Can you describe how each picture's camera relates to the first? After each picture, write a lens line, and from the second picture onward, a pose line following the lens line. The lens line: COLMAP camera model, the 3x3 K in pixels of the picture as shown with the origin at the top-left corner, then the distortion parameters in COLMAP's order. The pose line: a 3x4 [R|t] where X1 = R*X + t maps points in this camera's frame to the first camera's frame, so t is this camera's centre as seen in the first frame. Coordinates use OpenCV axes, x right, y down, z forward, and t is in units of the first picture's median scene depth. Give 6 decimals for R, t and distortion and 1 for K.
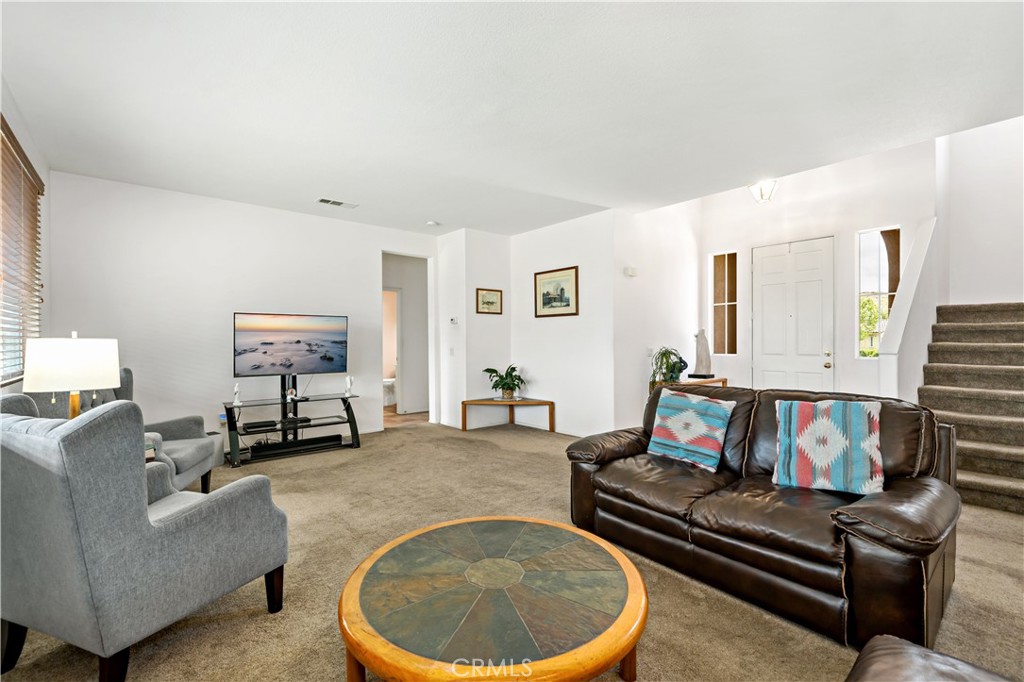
lens RADIAL K [[445.1, 0, 512.2], [0, 445.1, 345.2], [0, 0, 1]] dist [-0.000536, -0.000484]
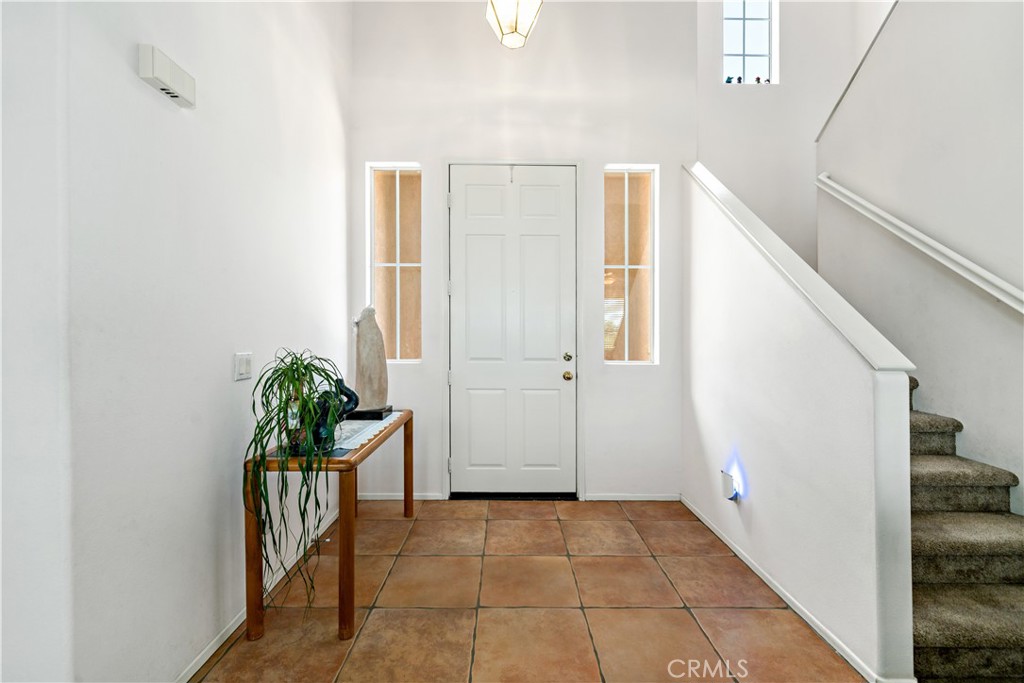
lens RADIAL K [[445.1, 0, 518.0], [0, 445.1, 343.9], [0, 0, 1]] dist [-0.000536, -0.000484]
pose [[0.632094, -0.008720, 0.774843, 0.185457], [-0.000491, 0.999932, 0.011654, -0.006116], [-0.774892, -0.007747, 0.632046, 0.644669]]
